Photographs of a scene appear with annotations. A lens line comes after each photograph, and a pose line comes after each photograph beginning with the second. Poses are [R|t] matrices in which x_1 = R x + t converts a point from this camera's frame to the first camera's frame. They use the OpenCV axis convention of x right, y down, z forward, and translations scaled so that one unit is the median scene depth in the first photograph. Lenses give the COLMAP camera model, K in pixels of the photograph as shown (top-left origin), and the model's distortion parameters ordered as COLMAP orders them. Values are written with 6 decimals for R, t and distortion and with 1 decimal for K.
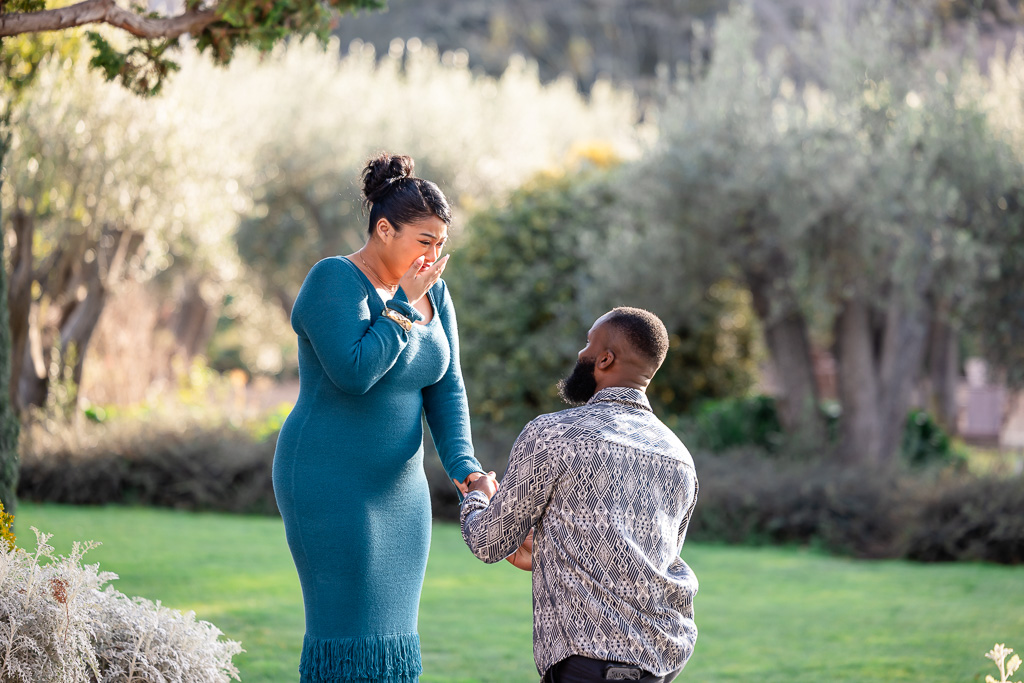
lens RADIAL K [[4047.0, 0, 512.0], [0, 4047.0, 341.5], [0, 0, 1]] dist [0.017645, -1.775299]
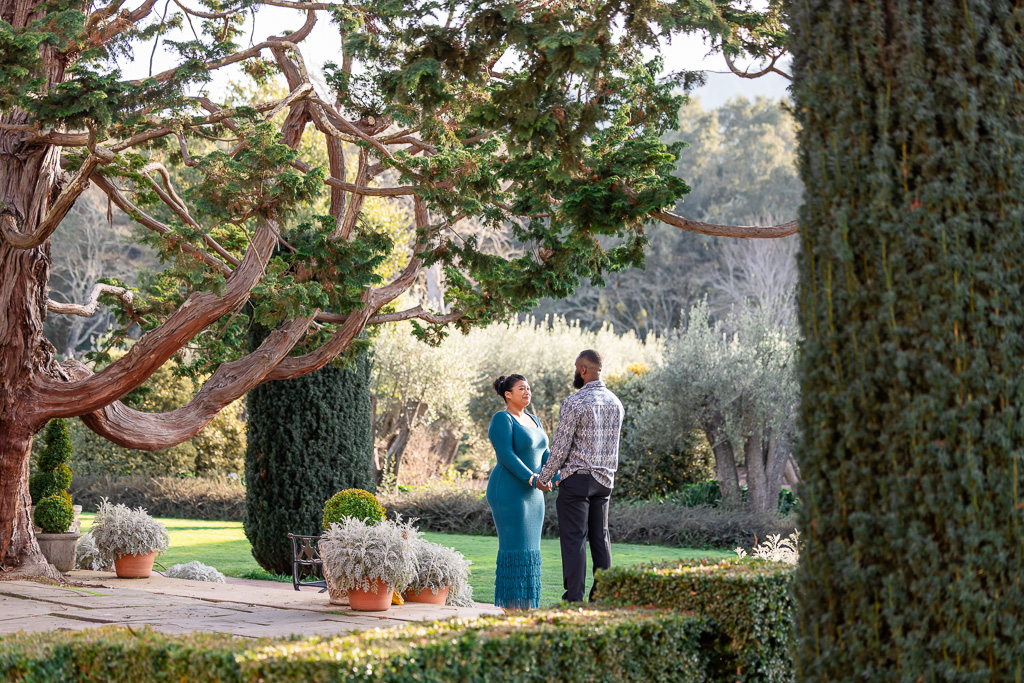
lens RADIAL K [[4047.0, 0, 512.0], [0, 4047.0, 341.5], [0, 0, 1]] dist [0.017645, -1.775299]
pose [[0.998473, 0.003915, -0.055097, 0.074389], [-0.006488, 0.998893, -0.046593, 0.040697], [0.054853, 0.046880, 0.997393, -1.172507]]
